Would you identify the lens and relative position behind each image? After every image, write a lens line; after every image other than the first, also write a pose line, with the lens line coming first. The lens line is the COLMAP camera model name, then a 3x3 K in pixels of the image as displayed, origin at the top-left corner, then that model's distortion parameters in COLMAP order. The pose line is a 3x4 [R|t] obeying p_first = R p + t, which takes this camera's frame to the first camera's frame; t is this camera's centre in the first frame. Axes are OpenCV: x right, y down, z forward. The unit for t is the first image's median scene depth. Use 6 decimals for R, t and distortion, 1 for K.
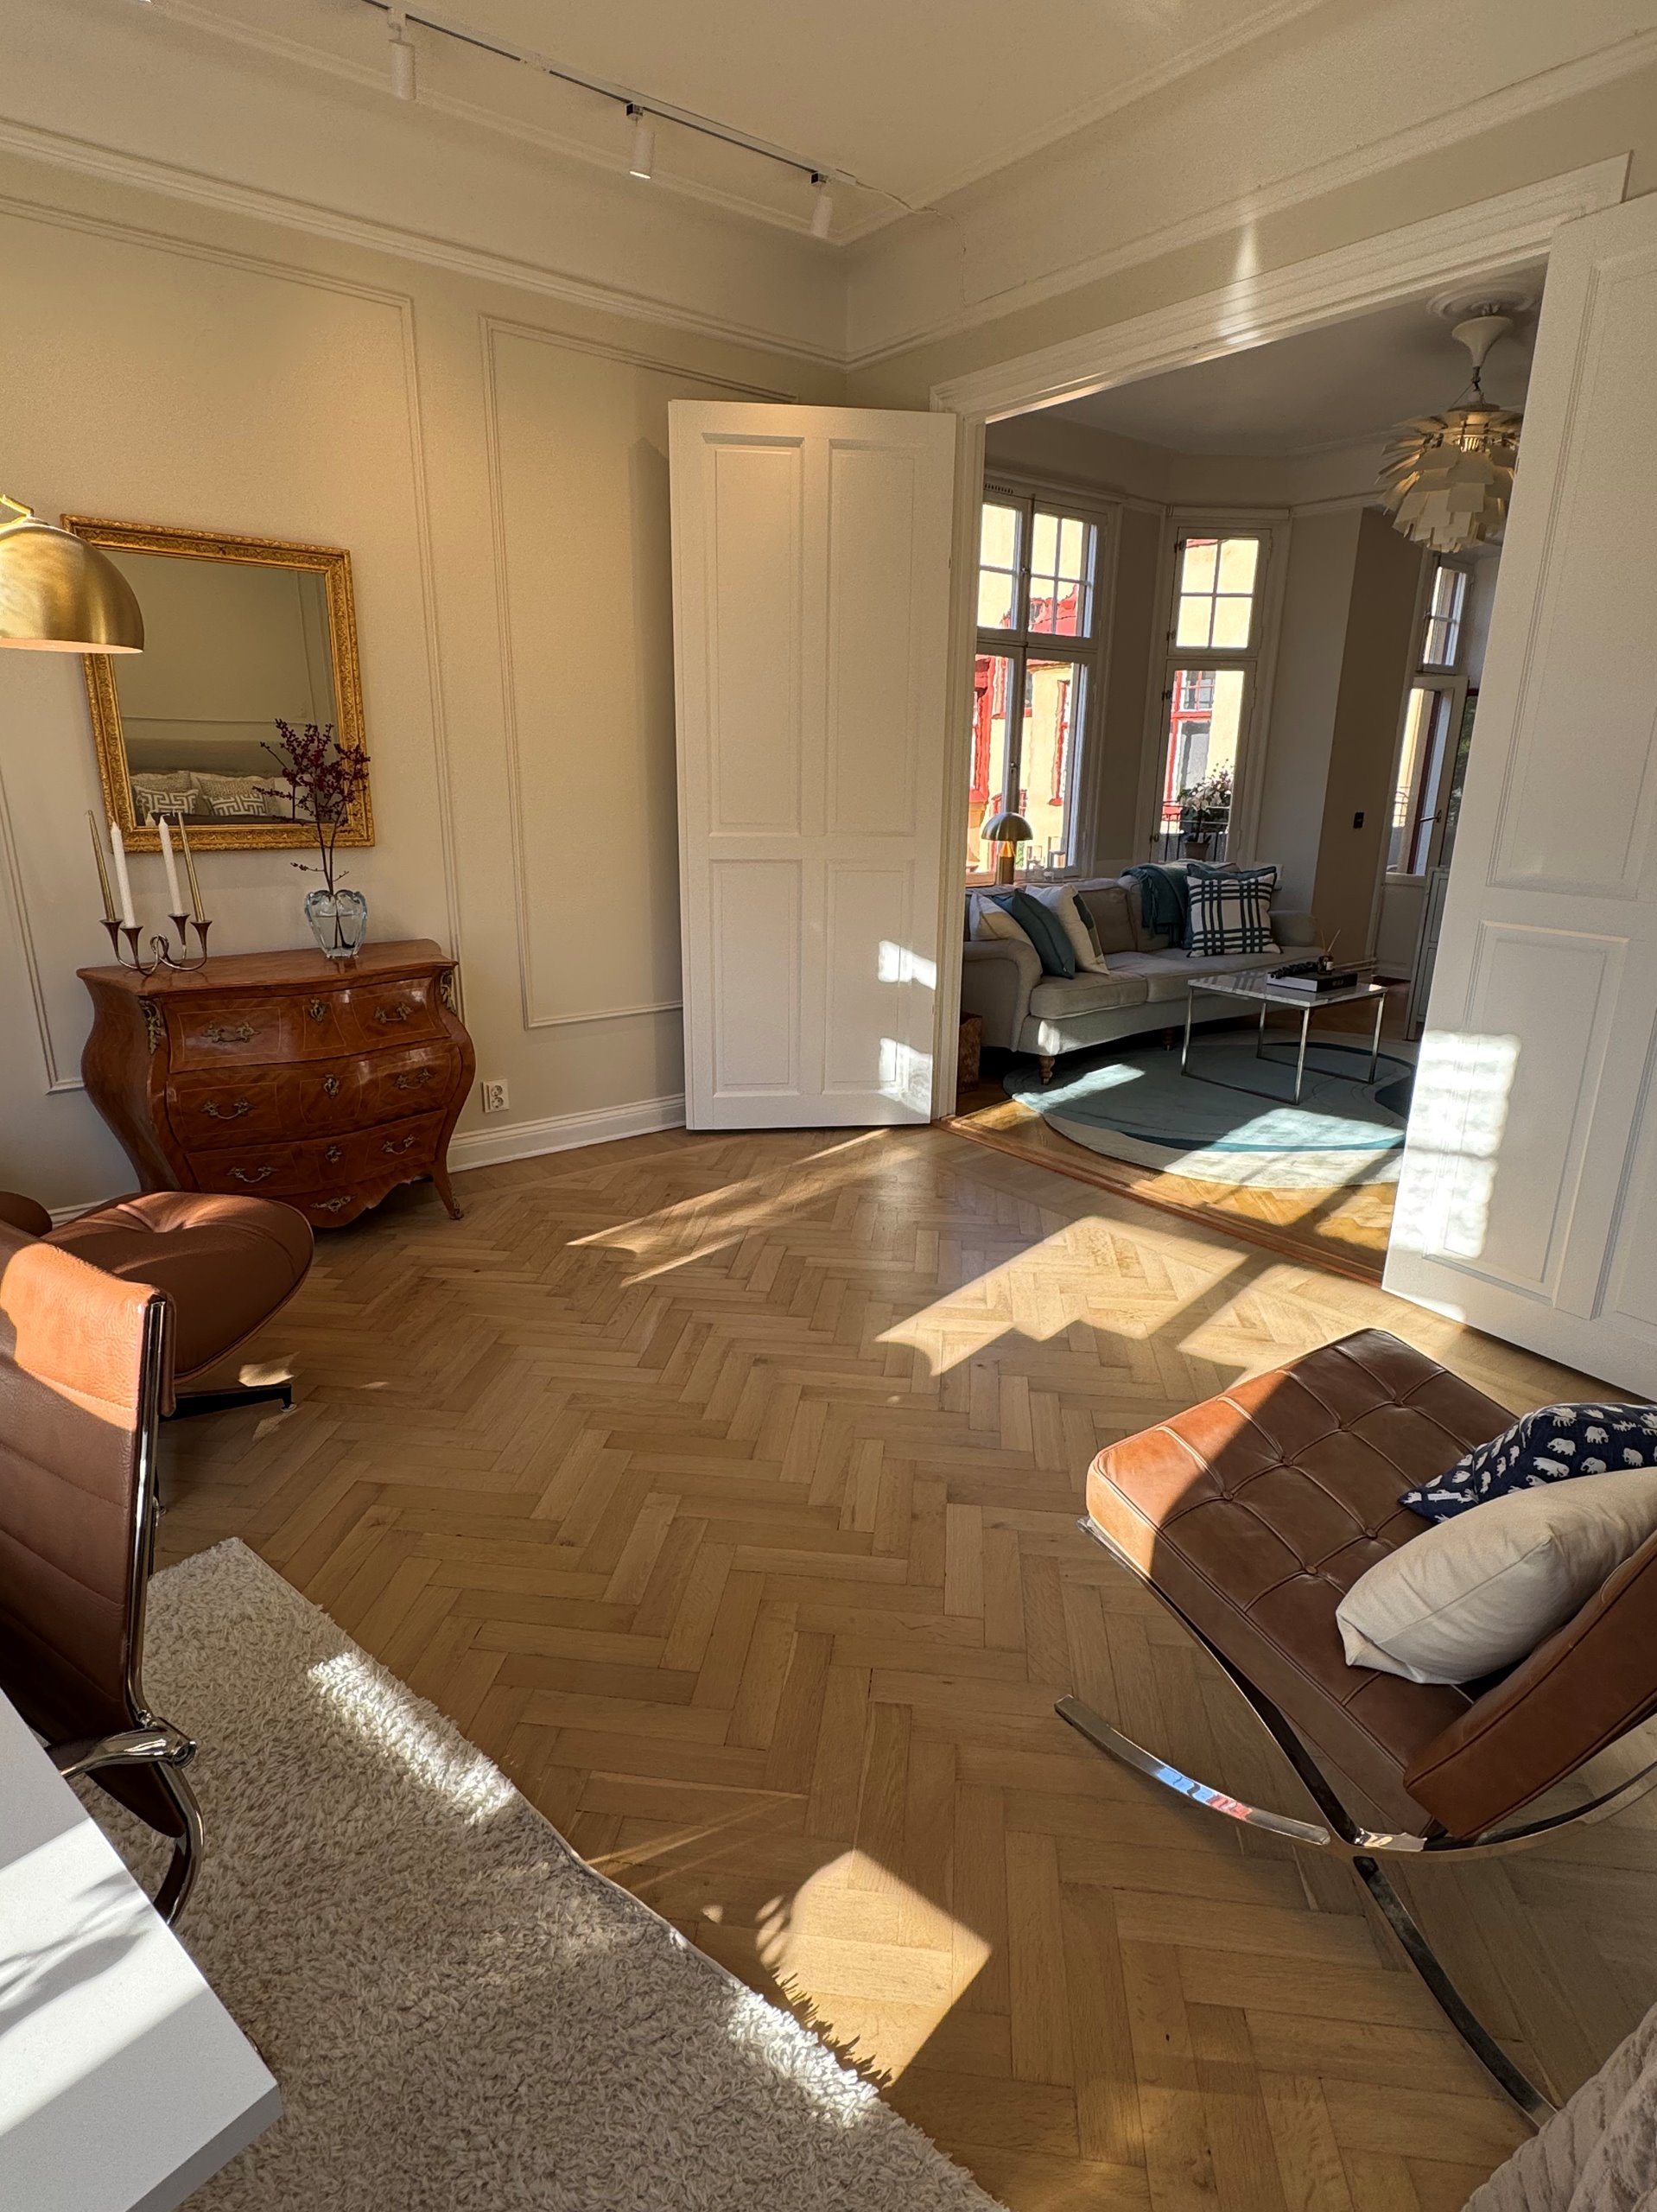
lens RADIAL K [[1163.5, 0, 836.4], [0, 1163.5, 1114.3], [0, 0, 1]] dist [0.002358, -0.001834]
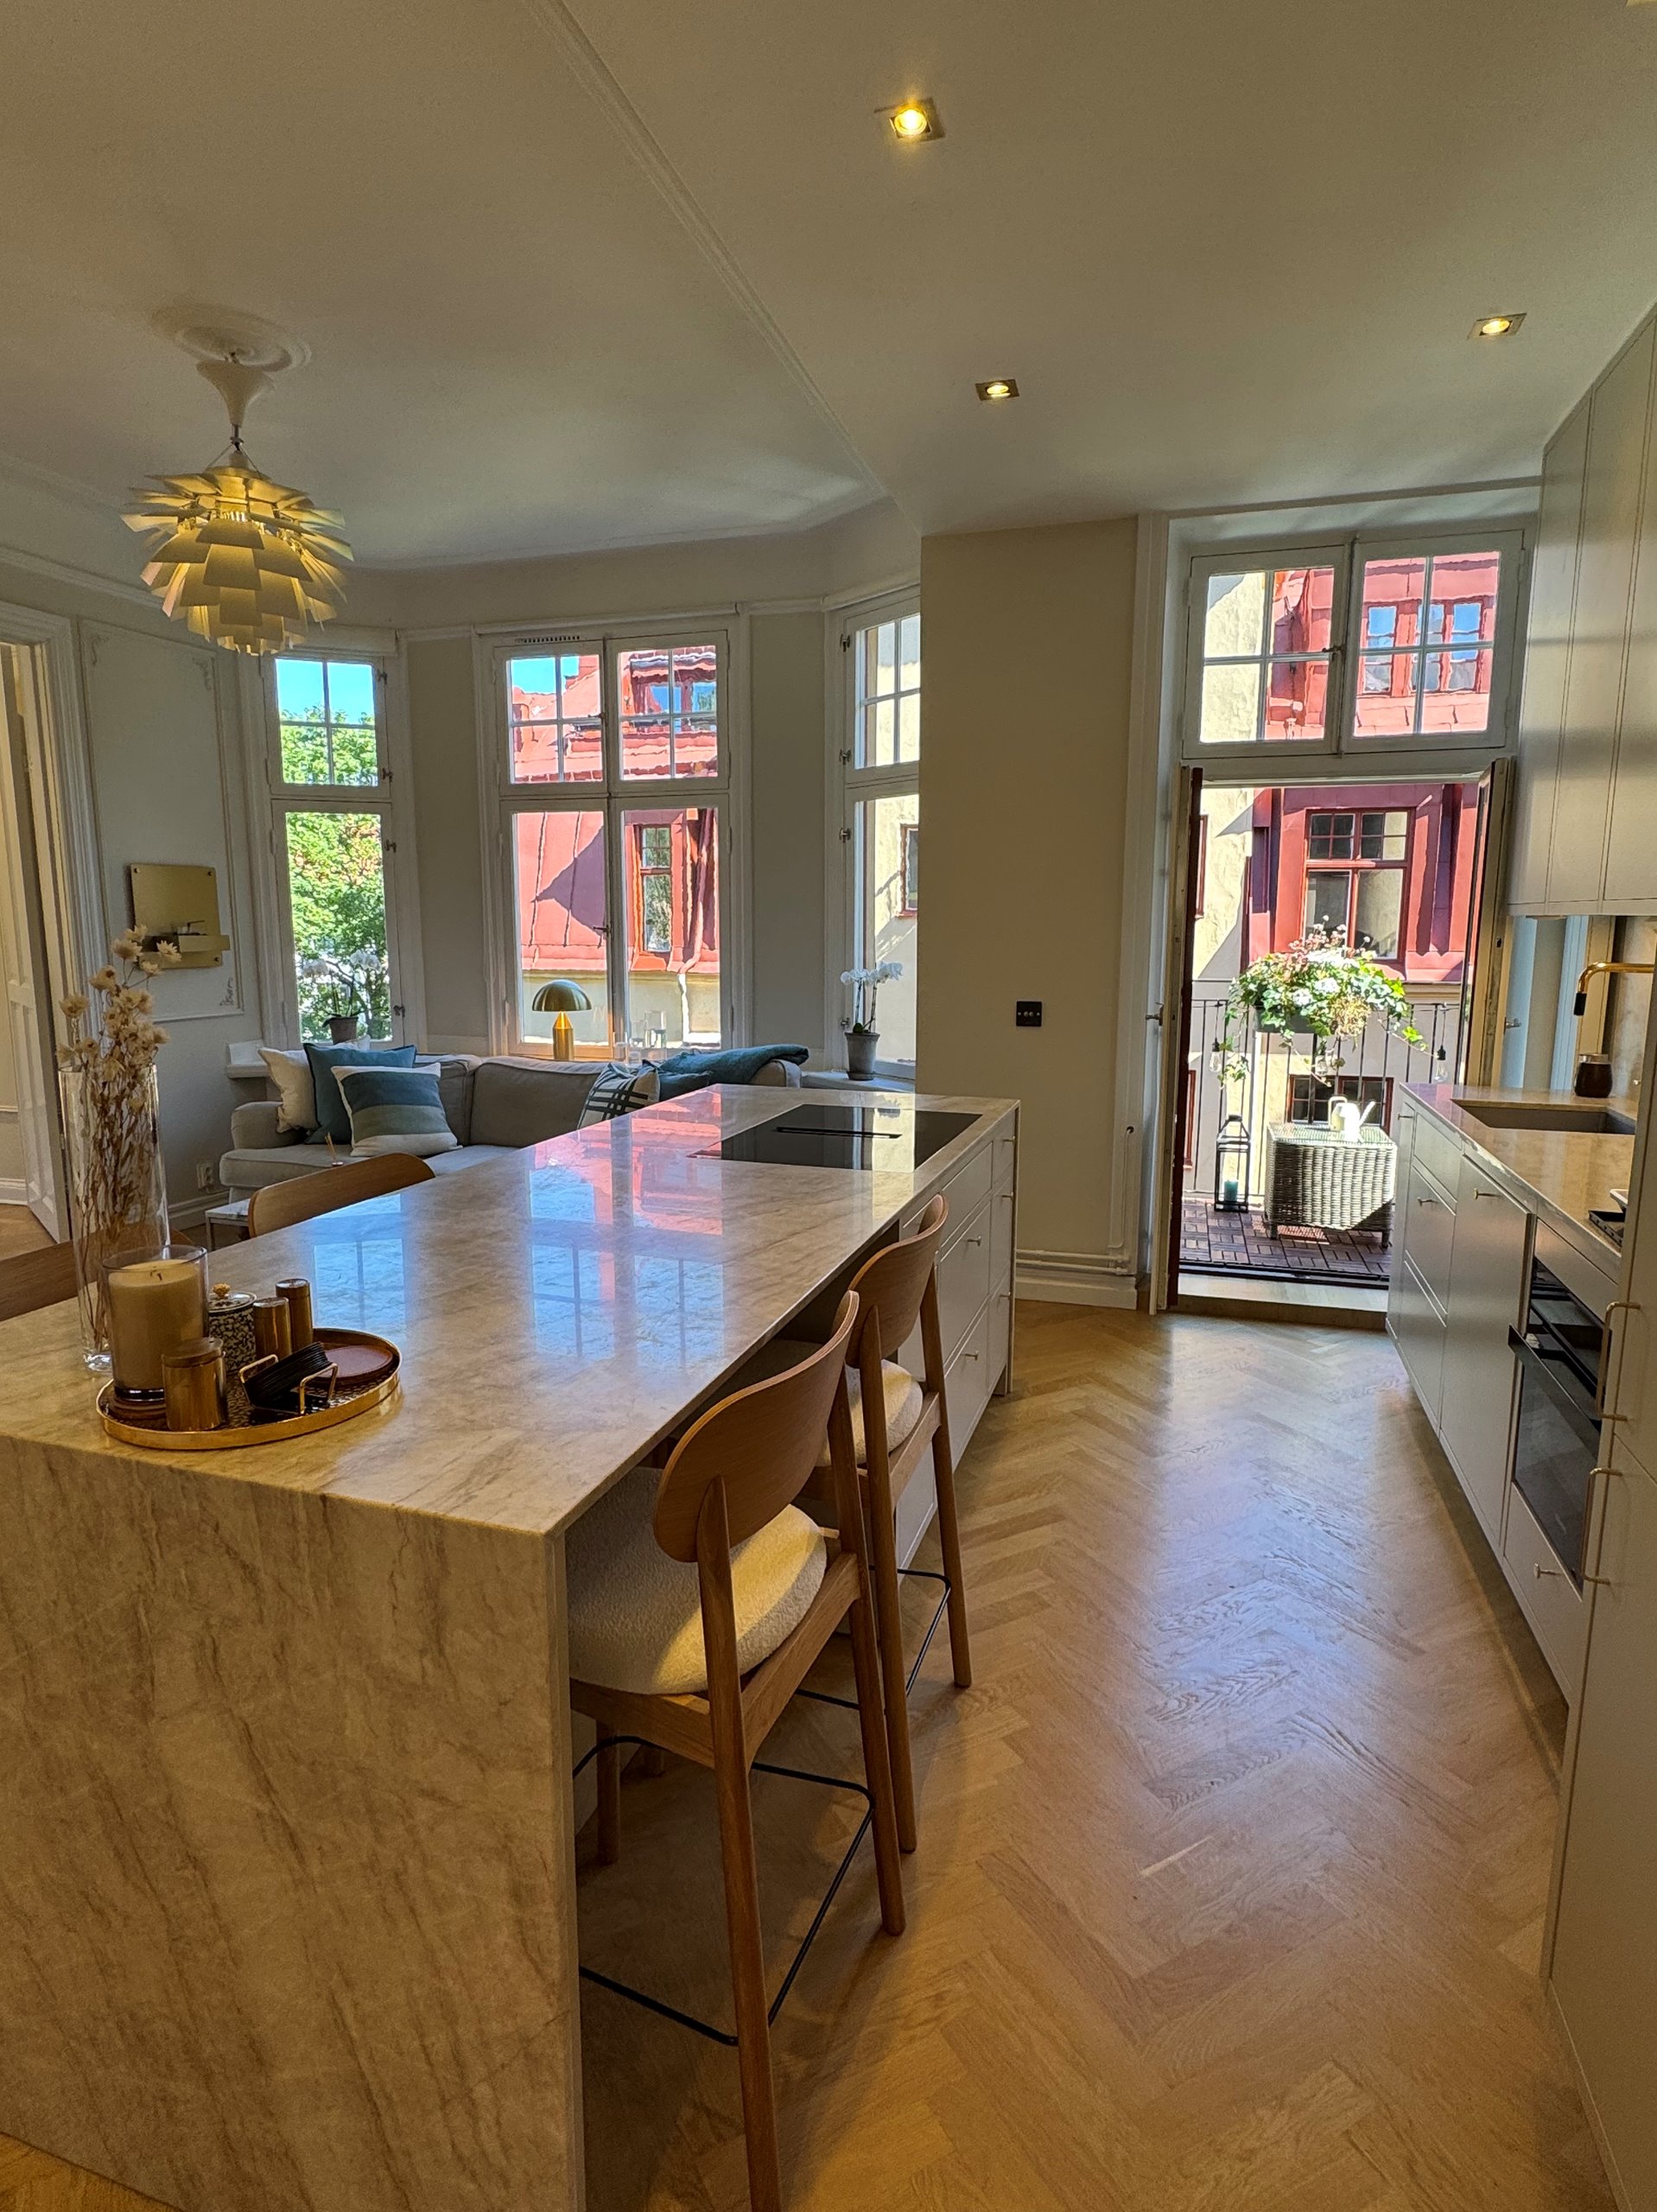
lens RADIAL K [[1200.8, 0, 828.0], [0, 1200.8, 1102.3], [0, 0, 1]] dist [0.000018, -0.000401]
pose [[0.578654, 0.106646, -0.808571, 0.993834], [-0.228357, 0.972945, -0.035098, -0.185912], [0.782951, 0.204952, 0.587351, 0.647678]]
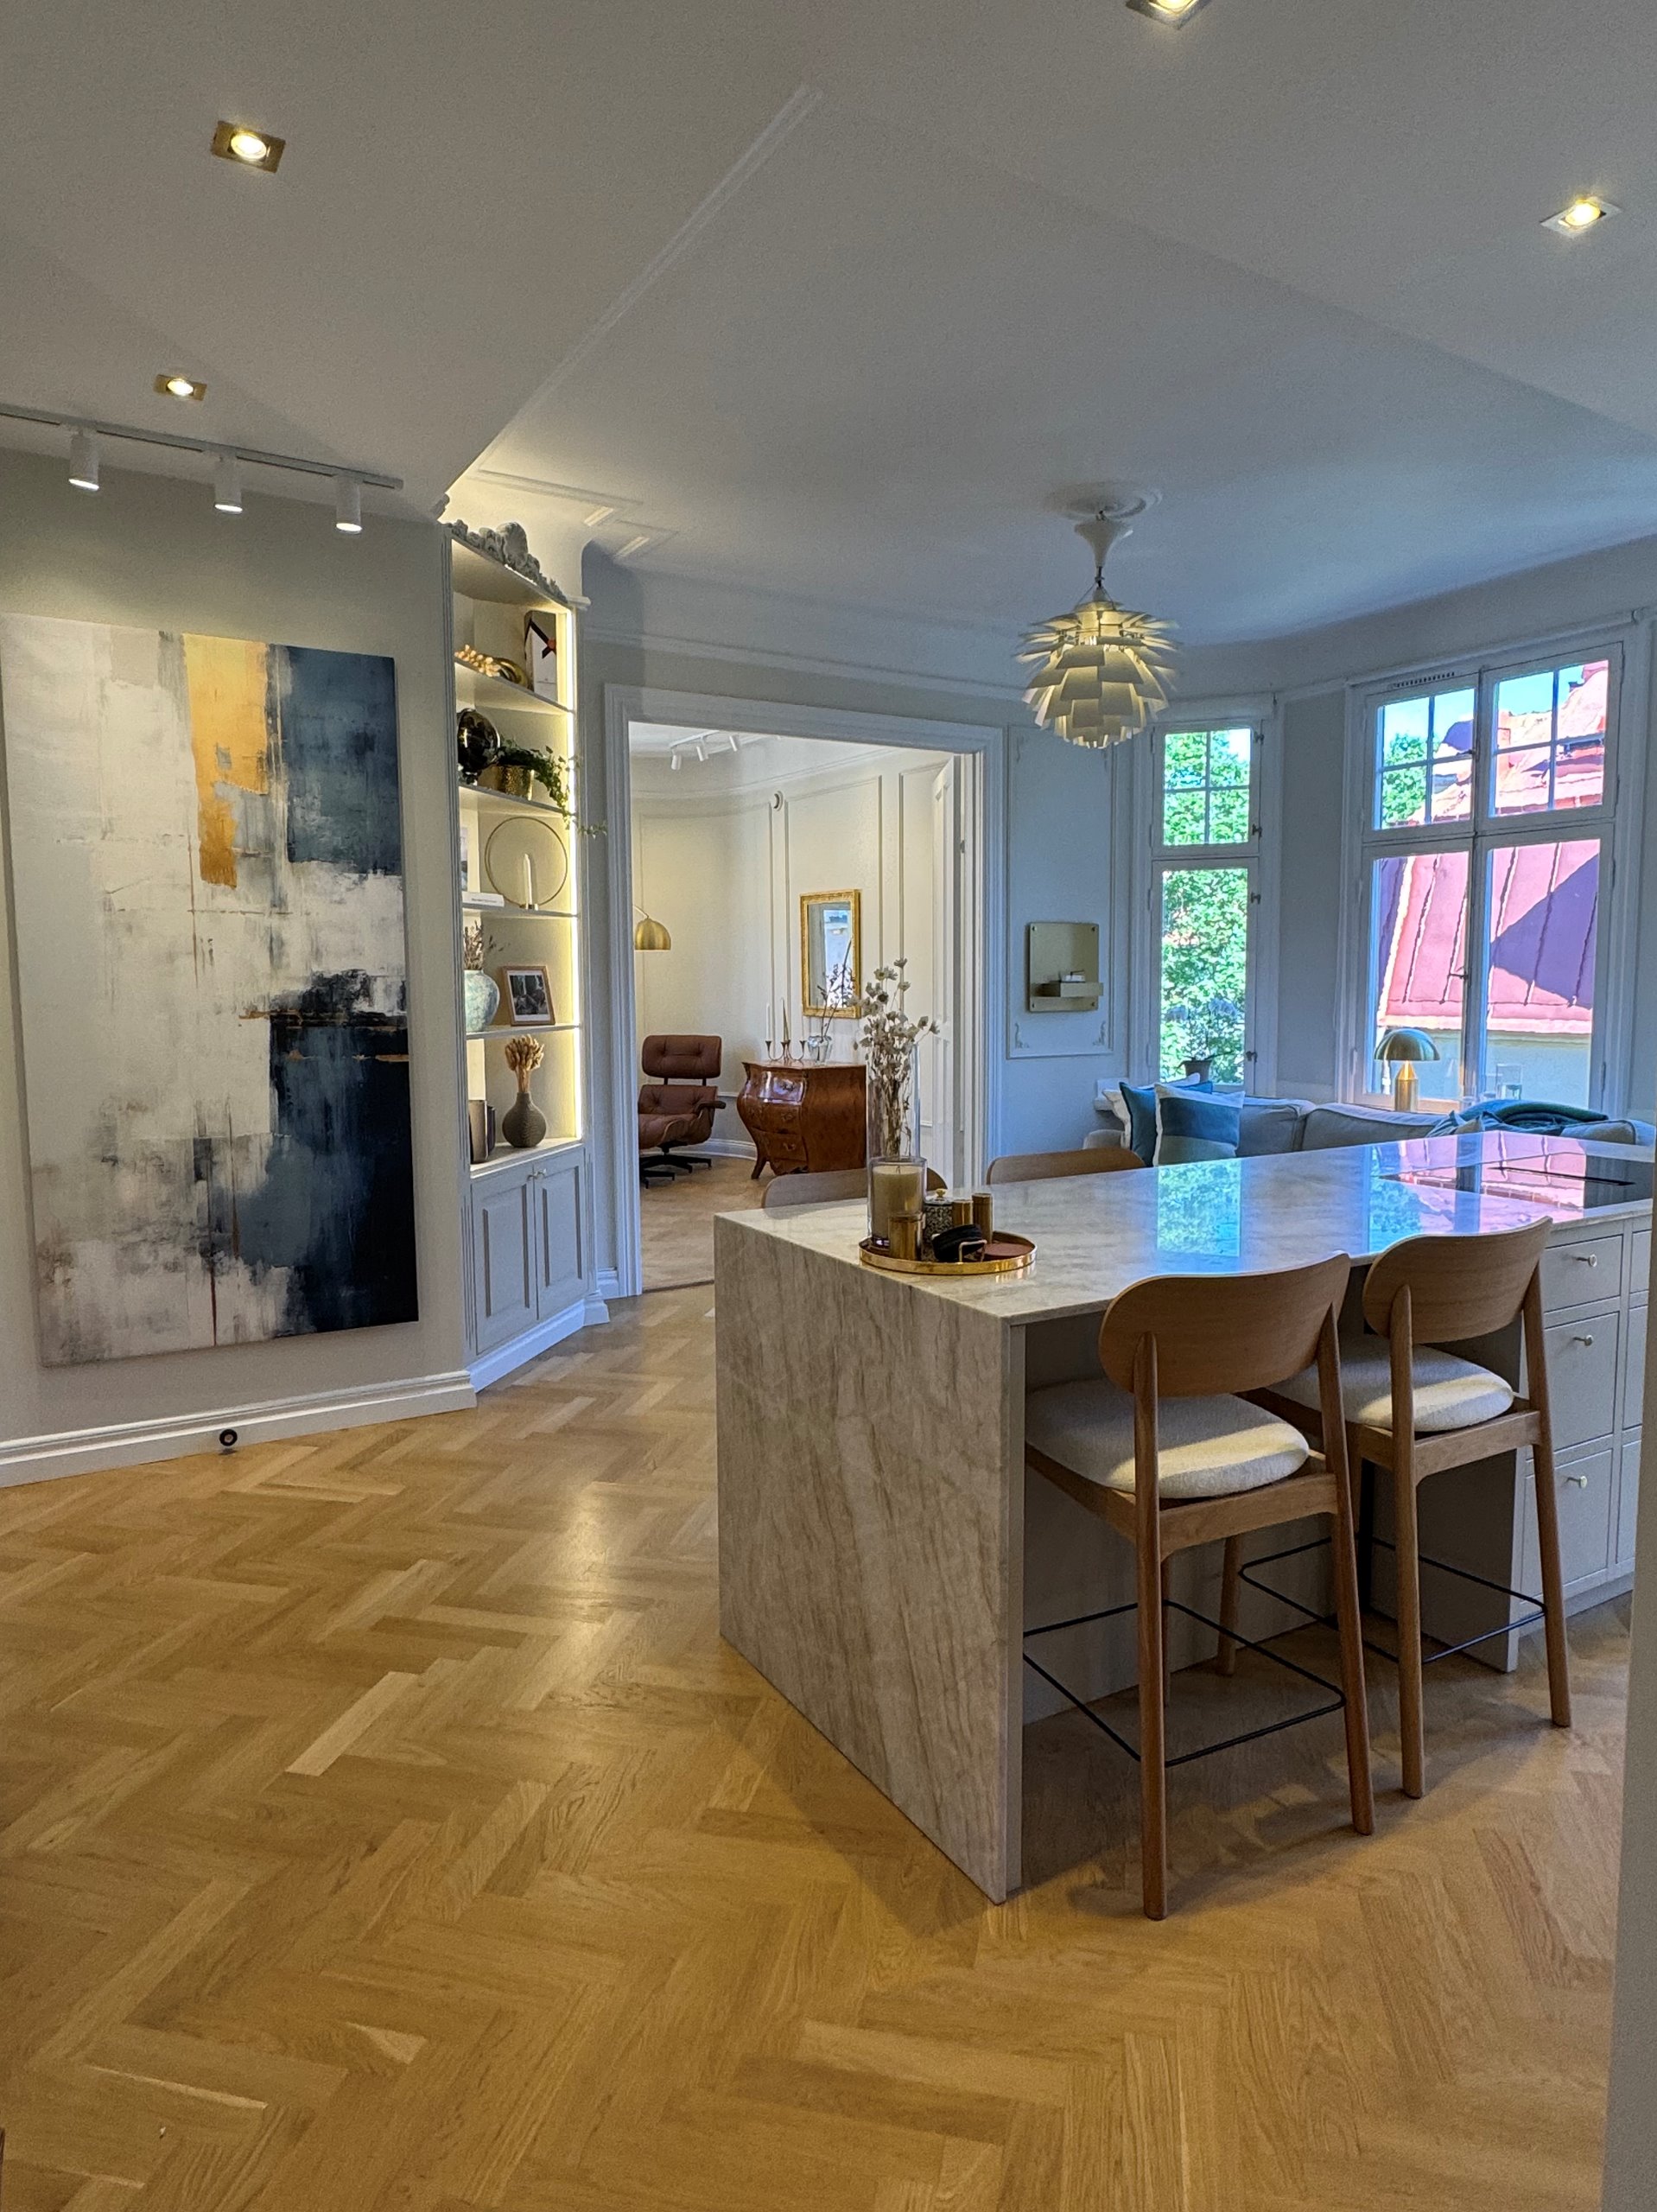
lens RADIAL K [[1356.1, 0, 821.8], [0, 1356.1, 1097.0], [0, 0, 1]] dist [-0.001640, 0.001973]
pose [[-0.116788, 0.069458, -0.990725, 1.155264], [-0.285836, 0.952993, 0.100508, -0.191866], [0.951135, 0.294923, -0.091445, 0.703070]]
